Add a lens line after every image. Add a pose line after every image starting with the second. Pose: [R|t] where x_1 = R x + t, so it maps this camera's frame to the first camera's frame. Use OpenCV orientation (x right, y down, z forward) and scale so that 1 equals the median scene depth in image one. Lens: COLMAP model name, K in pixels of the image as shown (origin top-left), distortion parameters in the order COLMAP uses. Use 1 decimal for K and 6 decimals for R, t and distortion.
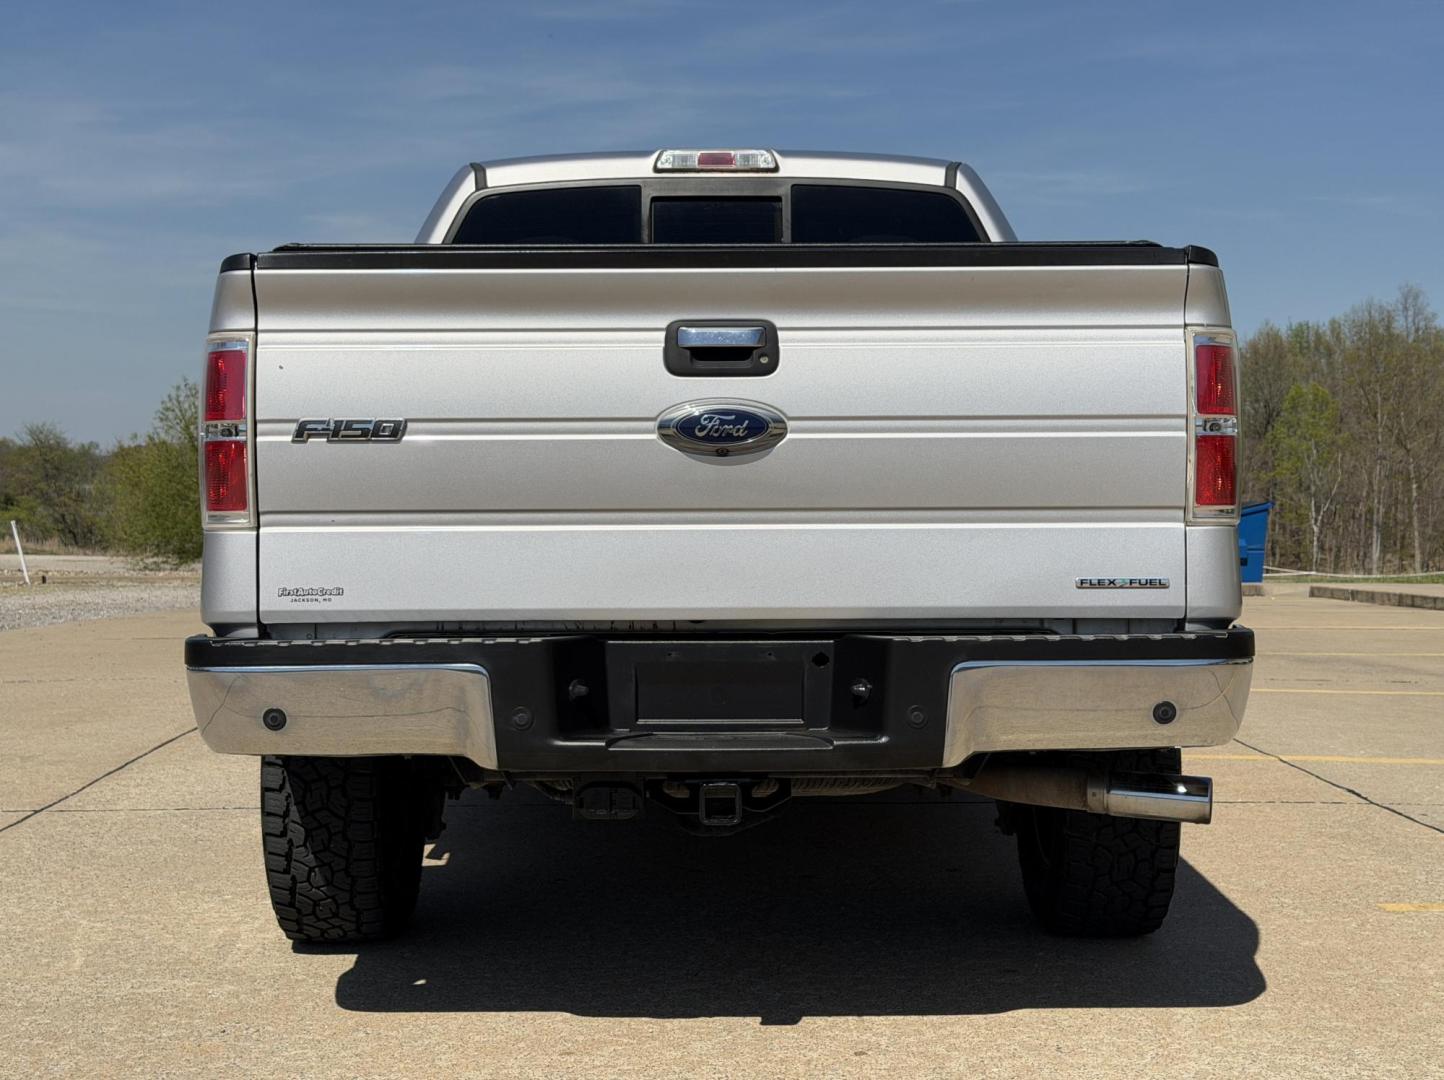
lens RADIAL K [[2012.7, 0, 722.0], [0, 2012.7, 540.0], [0, 0, 1]] dist [0.138662, 0.009789]
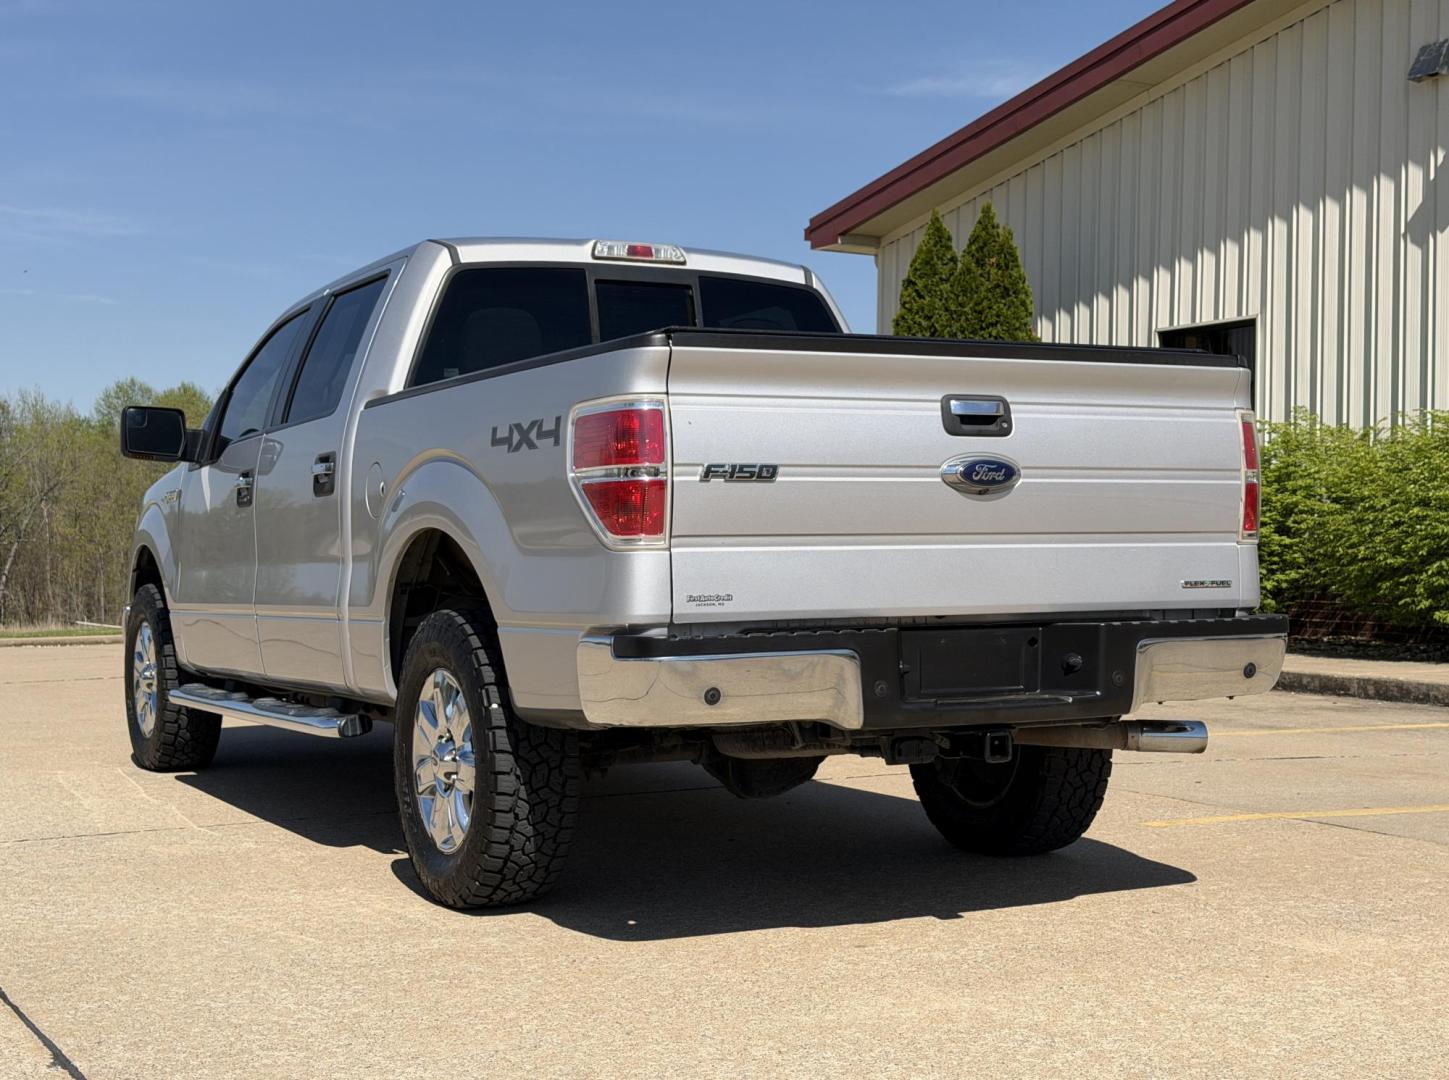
lens RADIAL K [[2009.7, 0, 724.5], [0, 2009.7, 540.0], [0, 0, 1]] dist [0.148758, 0.013324]
pose [[0.890188, -0.002814, 0.455584, -0.738032], [0.013973, 0.999679, -0.021129, 0.015094], [-0.455379, 0.025174, 0.889942, -0.131553]]
